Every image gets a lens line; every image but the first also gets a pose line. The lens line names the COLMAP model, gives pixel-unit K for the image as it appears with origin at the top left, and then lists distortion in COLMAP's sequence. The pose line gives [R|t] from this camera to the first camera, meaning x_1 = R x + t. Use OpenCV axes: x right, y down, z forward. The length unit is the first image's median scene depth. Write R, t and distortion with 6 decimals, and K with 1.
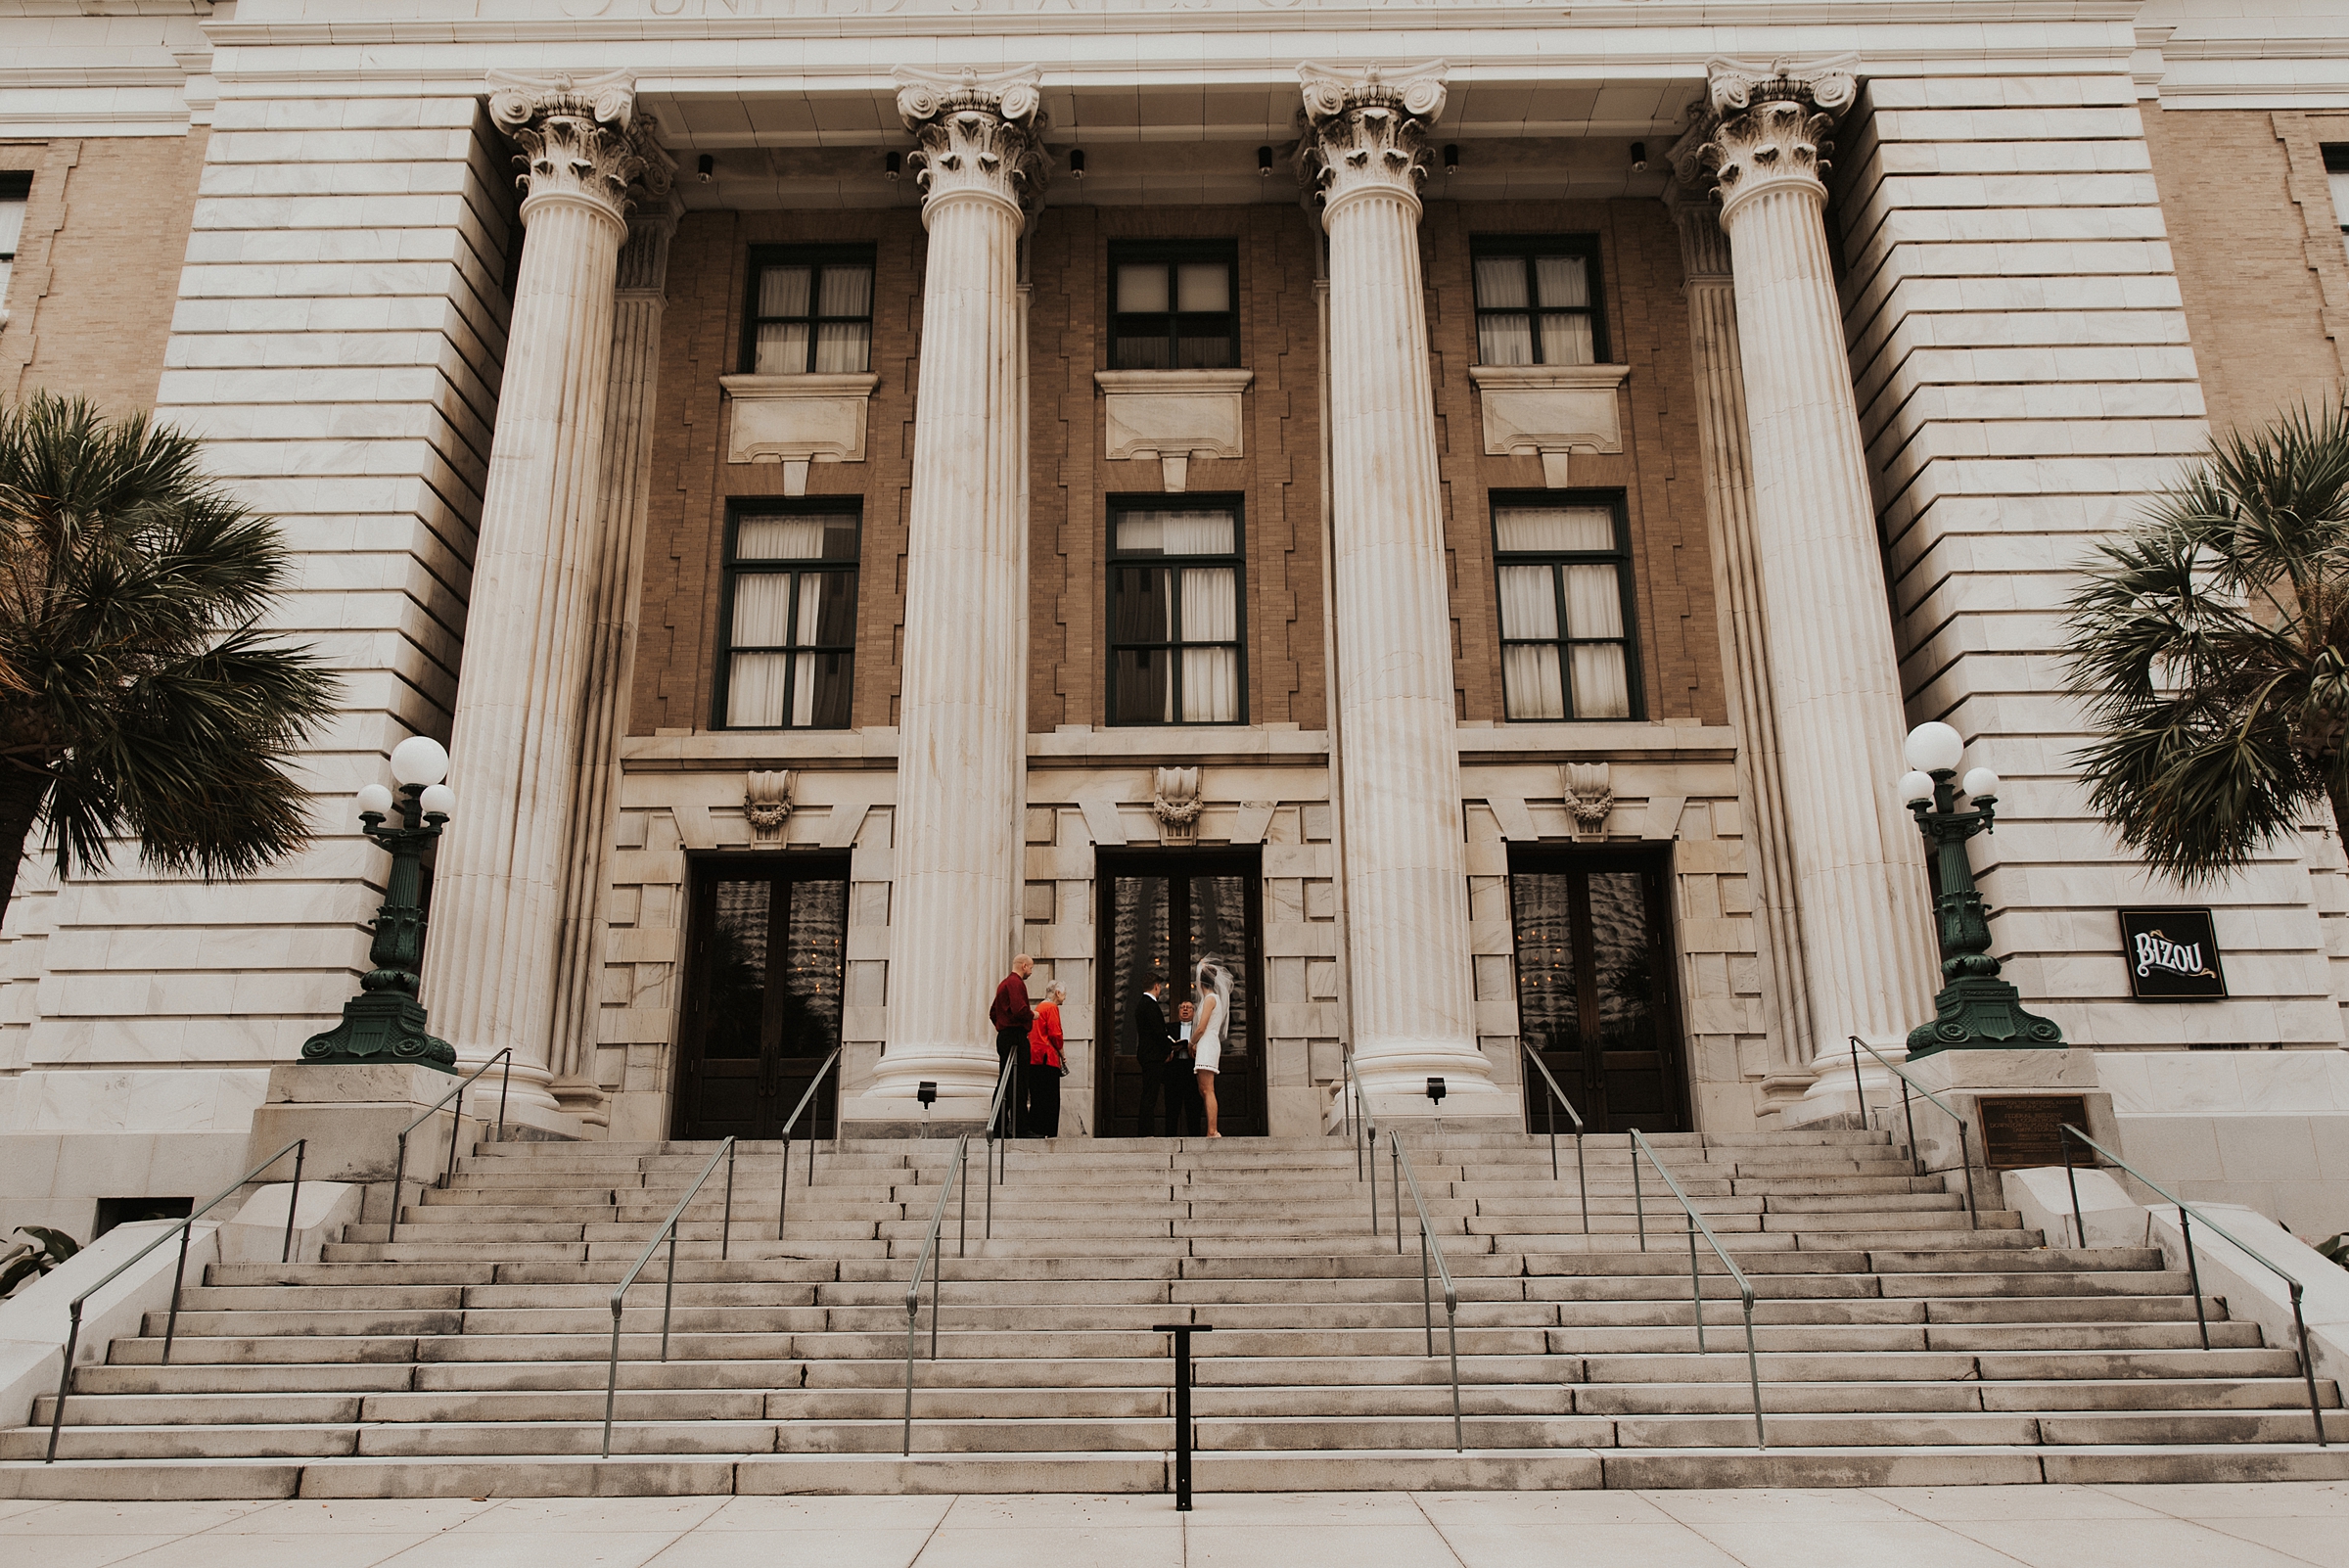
lens RADIAL K [[1590.5, 0, 1183.3], [0, 1590.5, 791.2], [0, 0, 1]] dist [0.002330, -0.002519]
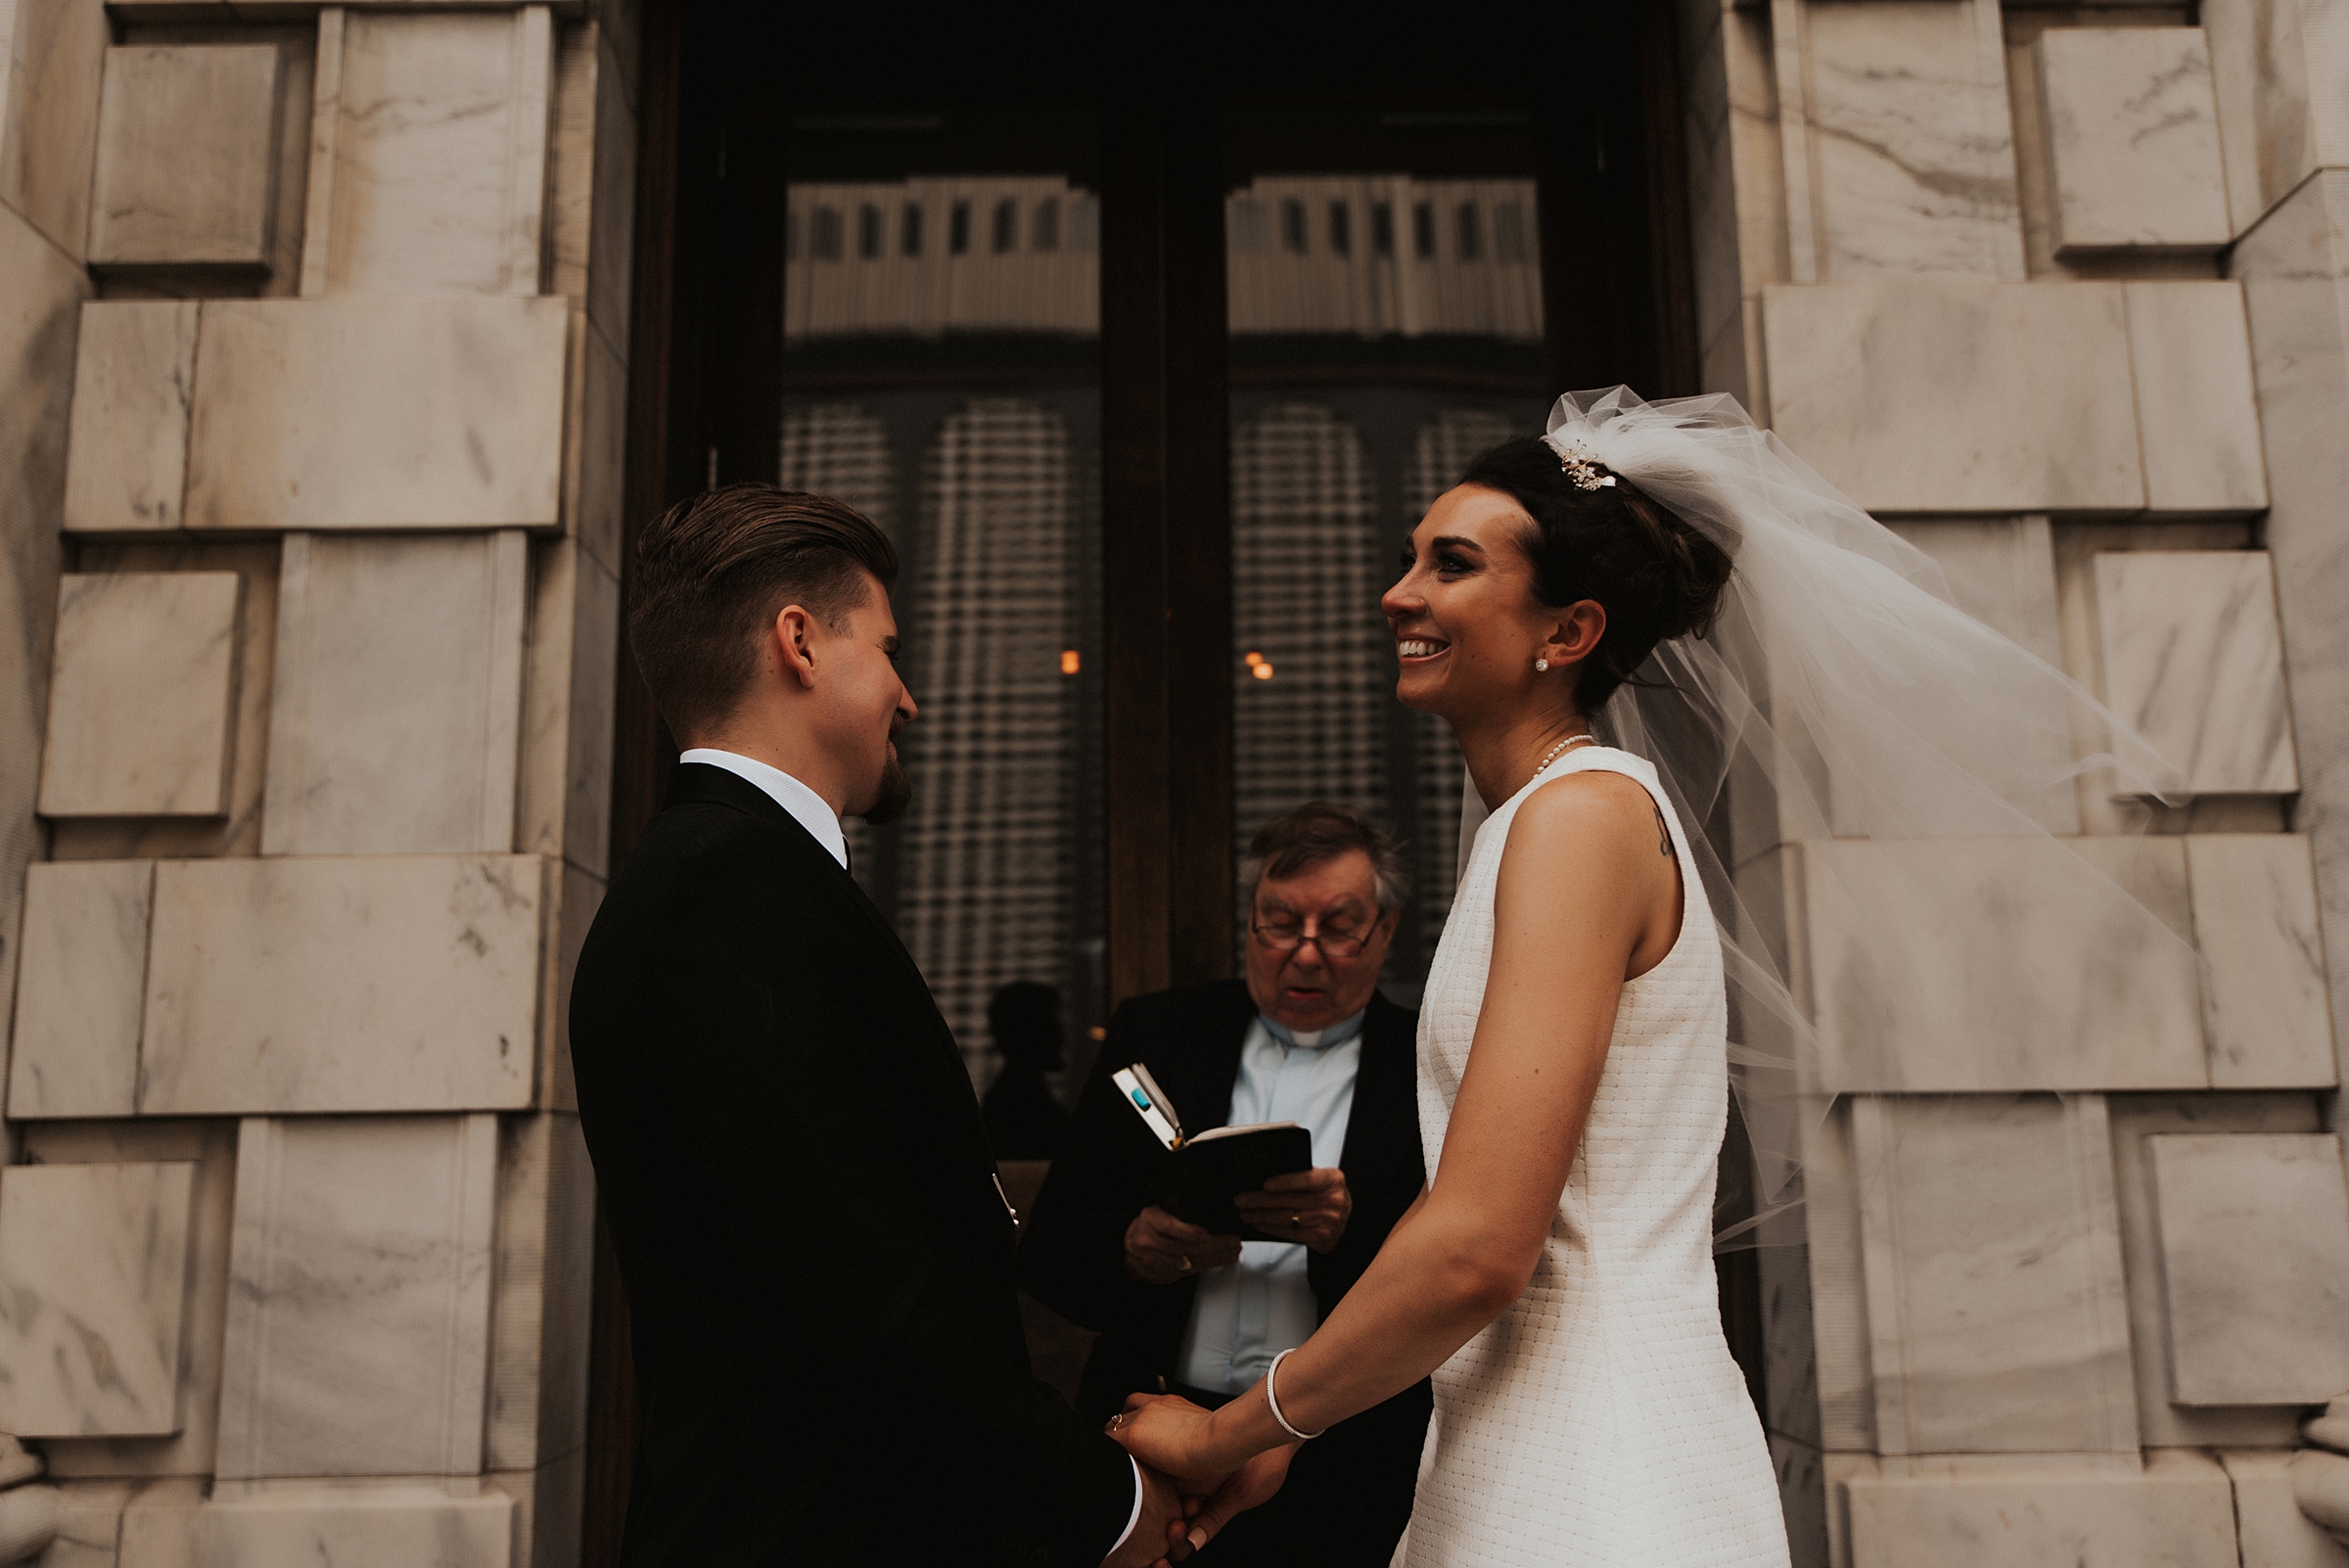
lens RADIAL K [[2043.9, 0, 1179.3], [0, 2043.9, 782.4], [0, 0, 1]] dist [-0.011224, 0.014289]
pose [[0.999992, -0.002735, 0.002973, -0.001920], [0.002375, 0.993366, 0.114971, 0.103967], [-0.003267, -0.114963, 0.993364, 0.797509]]
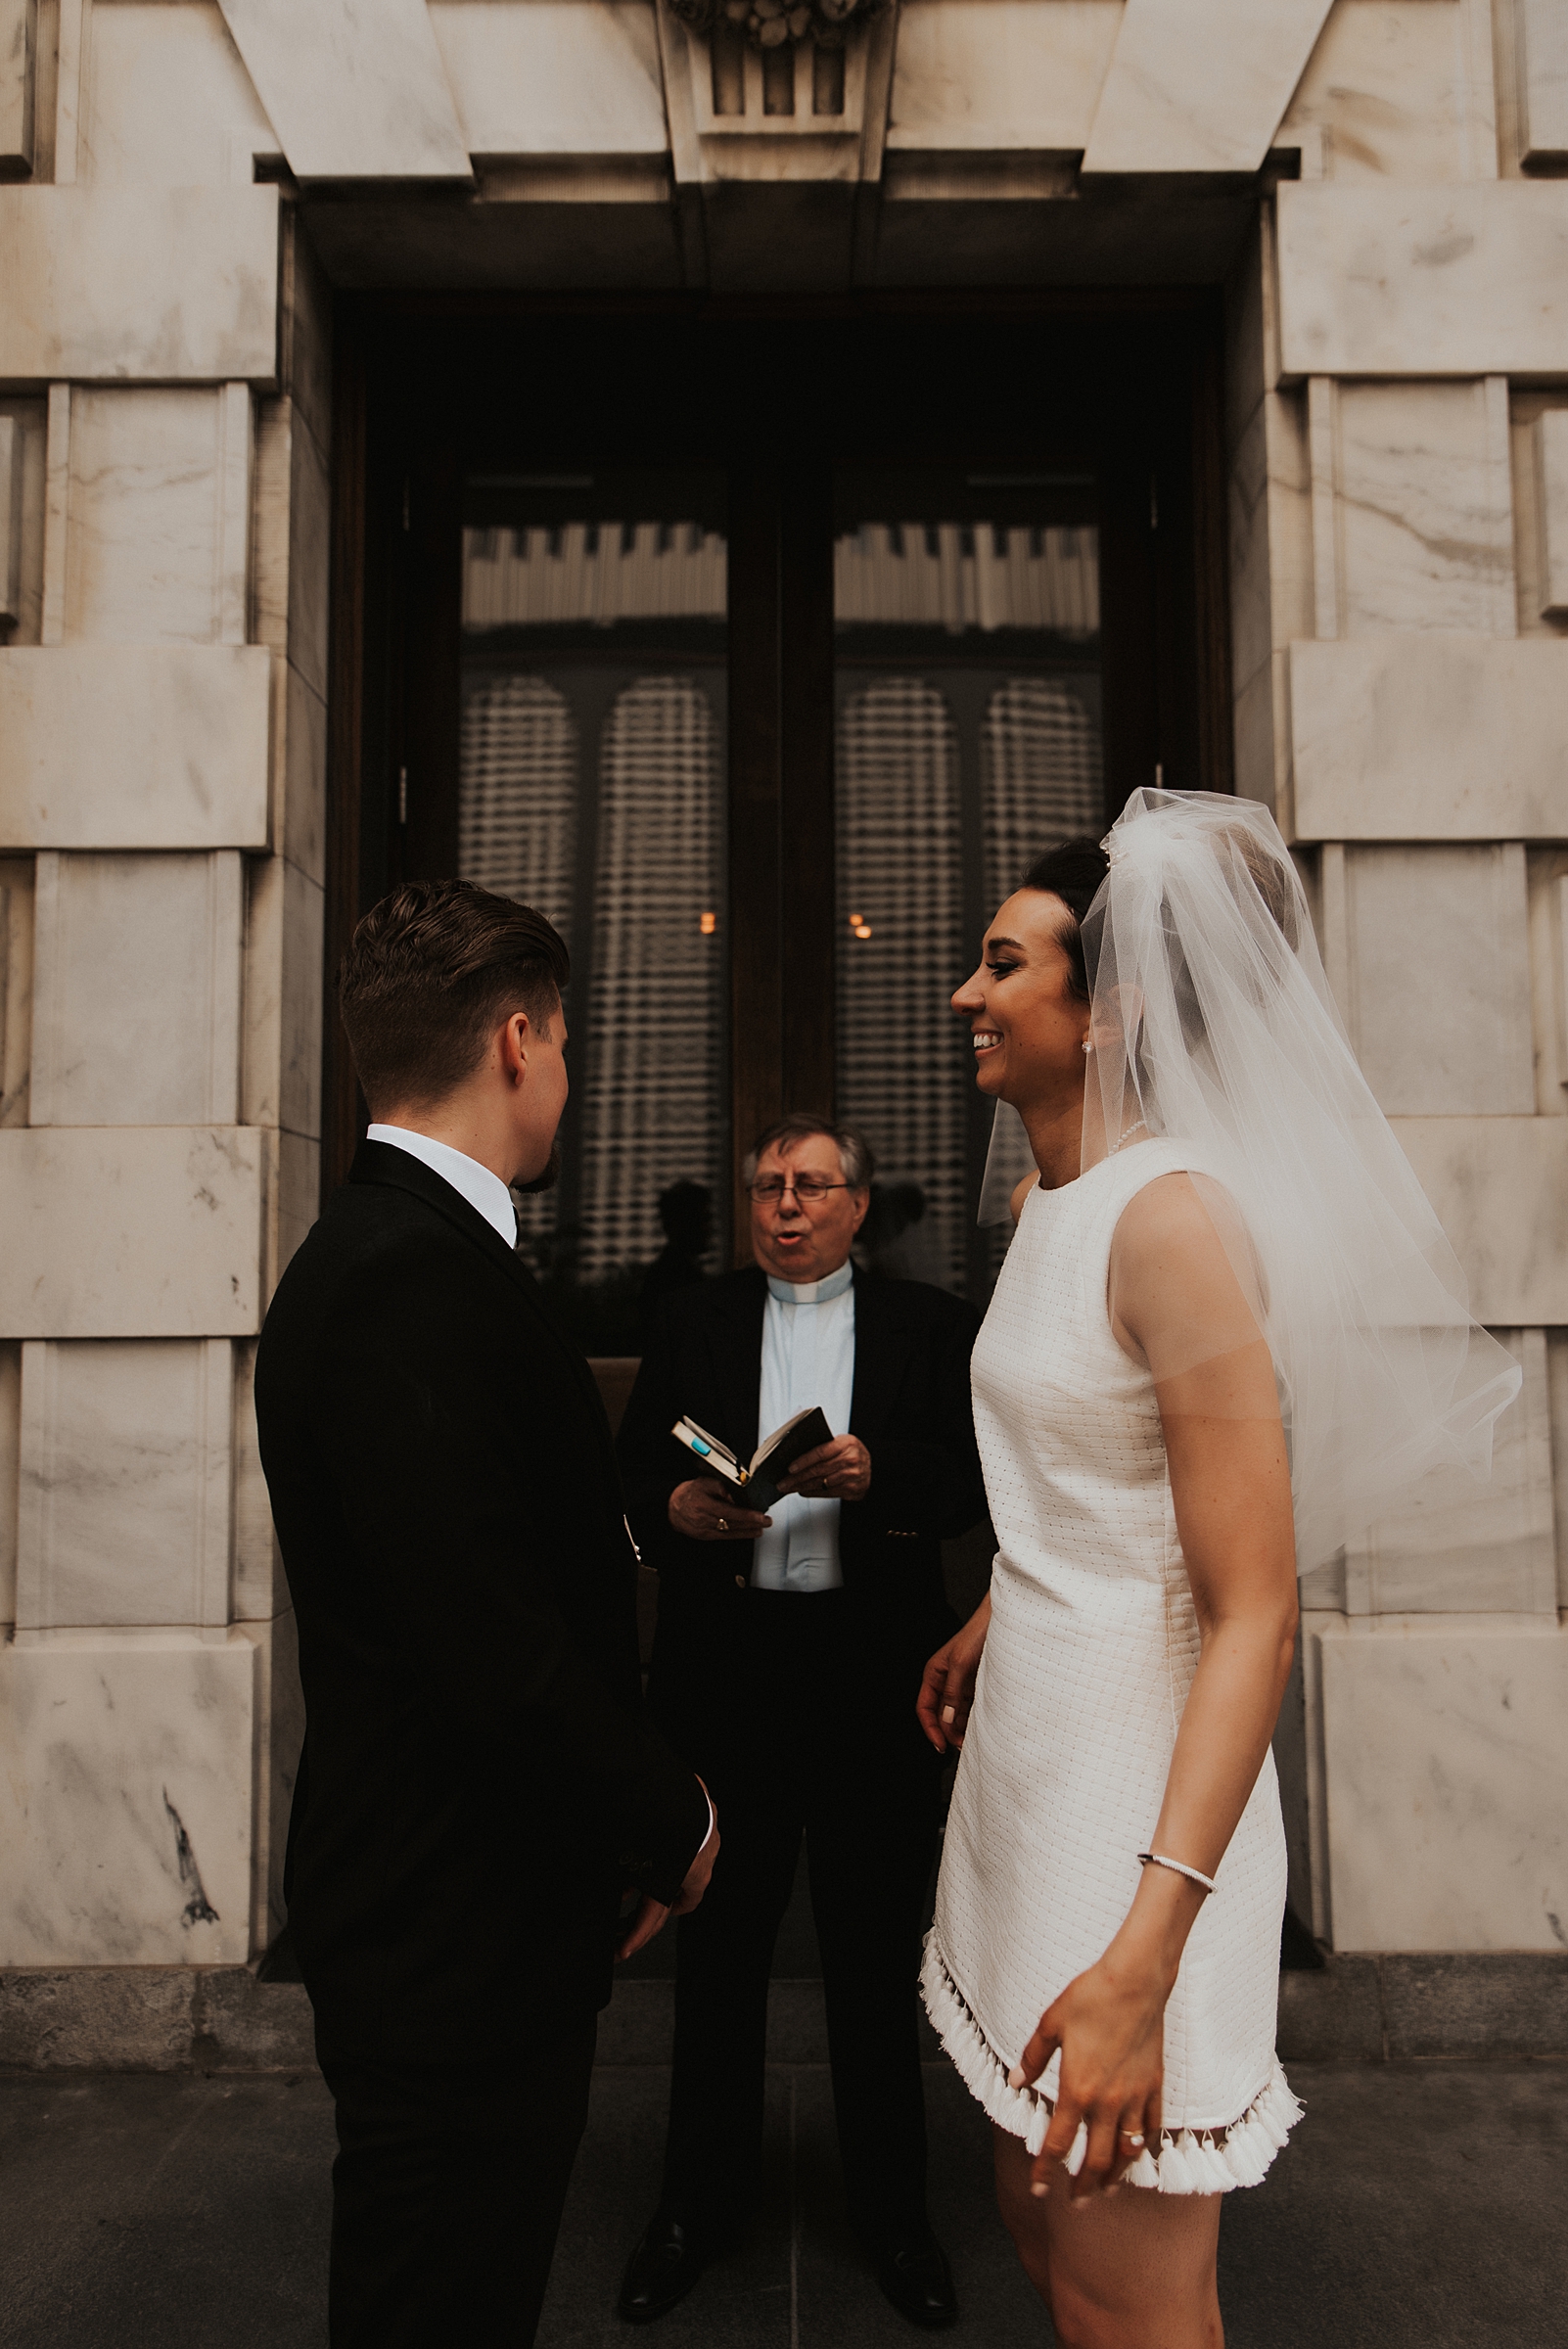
lens RADIAL K [[1594.4, 0, 800.4], [0, 1594.4, 1172.7], [0, 0, 1]] dist [-0.005195, 0.006679]
pose [[0.999991, 0.002087, 0.003636, -0.000989], [-0.002868, 0.973125, 0.230259, 0.096906], [-0.003057, -0.230267, 0.973123, 0.808664]]
